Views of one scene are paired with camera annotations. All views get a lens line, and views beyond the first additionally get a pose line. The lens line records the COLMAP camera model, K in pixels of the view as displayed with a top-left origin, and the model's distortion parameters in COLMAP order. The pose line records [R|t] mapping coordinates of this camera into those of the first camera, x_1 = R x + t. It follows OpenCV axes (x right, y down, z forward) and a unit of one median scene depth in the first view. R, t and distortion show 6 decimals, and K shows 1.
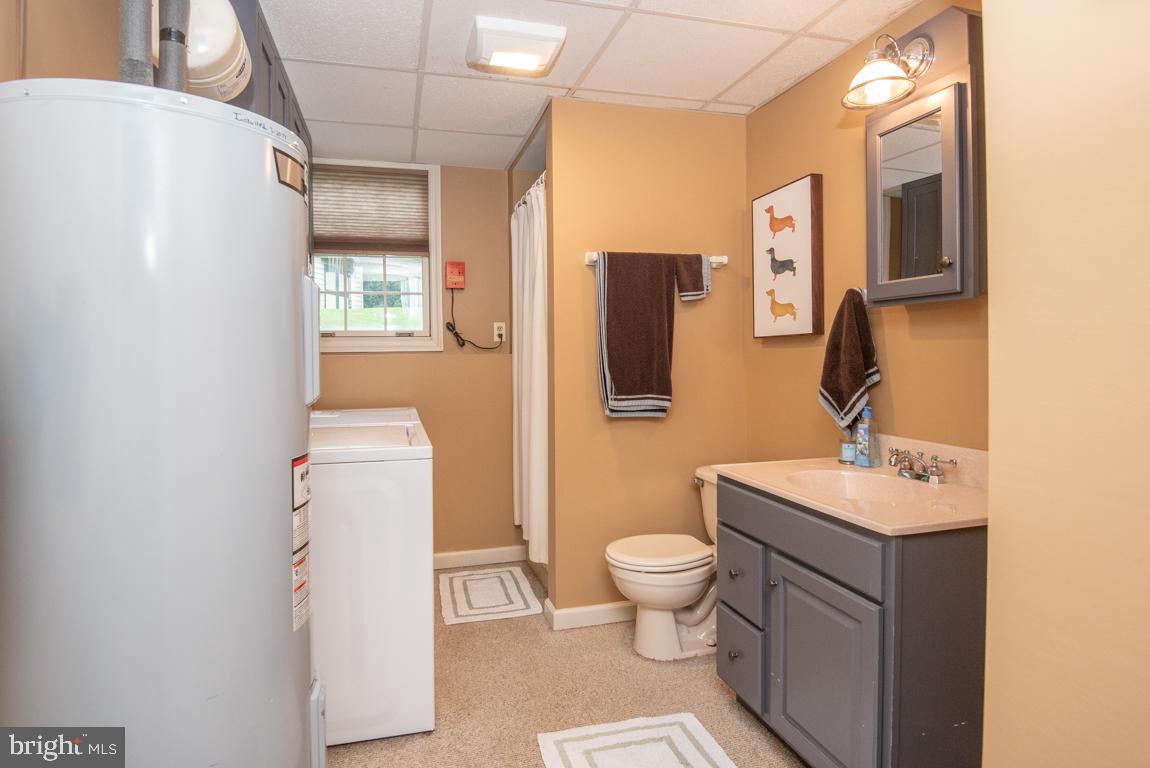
lens RADIAL K [[598.1, 0, 555.7], [0, 598.1, 346.2], [0, 0, 1]] dist [0.001035, -0.000316]
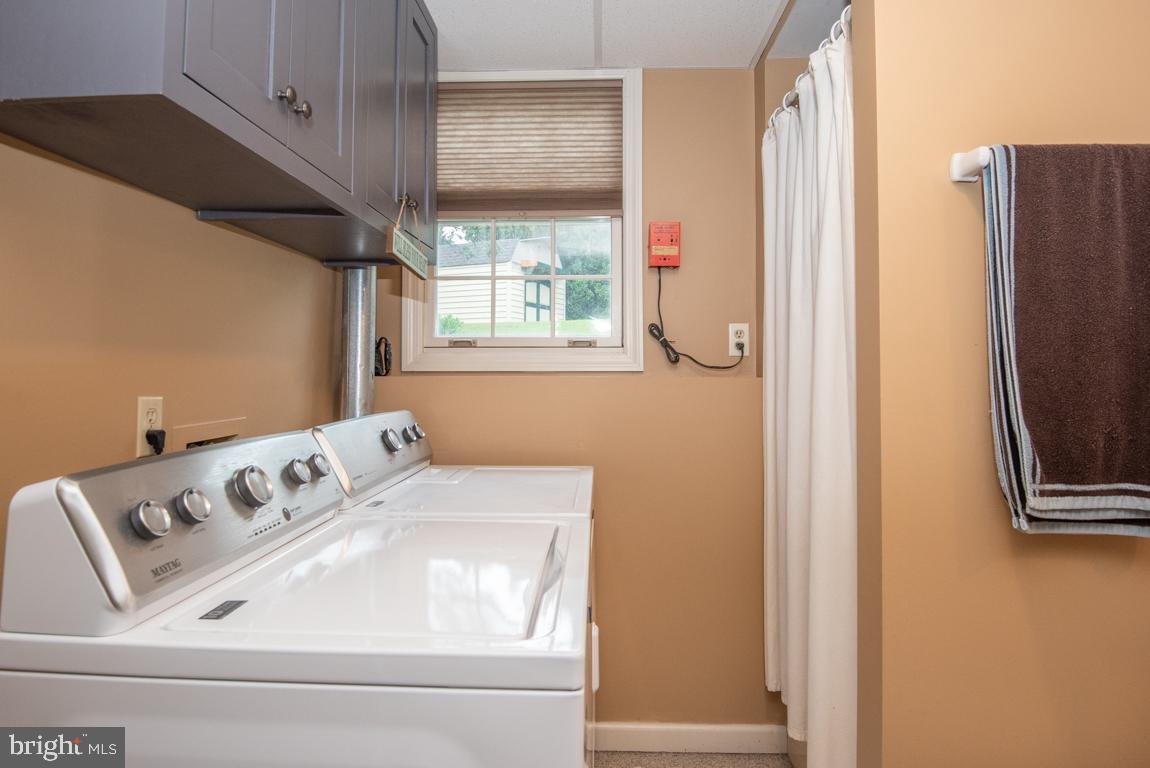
lens RADIAL K [[640.0, 0, 577.6], [0, 640.0, 374.3], [0, 0, 1]] dist [-0.004698, -0.015117]
pose [[0.953681, 0.012319, -0.300567, -0.057045], [-0.007734, 0.999835, 0.016441, 0.001172], [0.300720, -0.013355, 0.953619, 0.363698]]
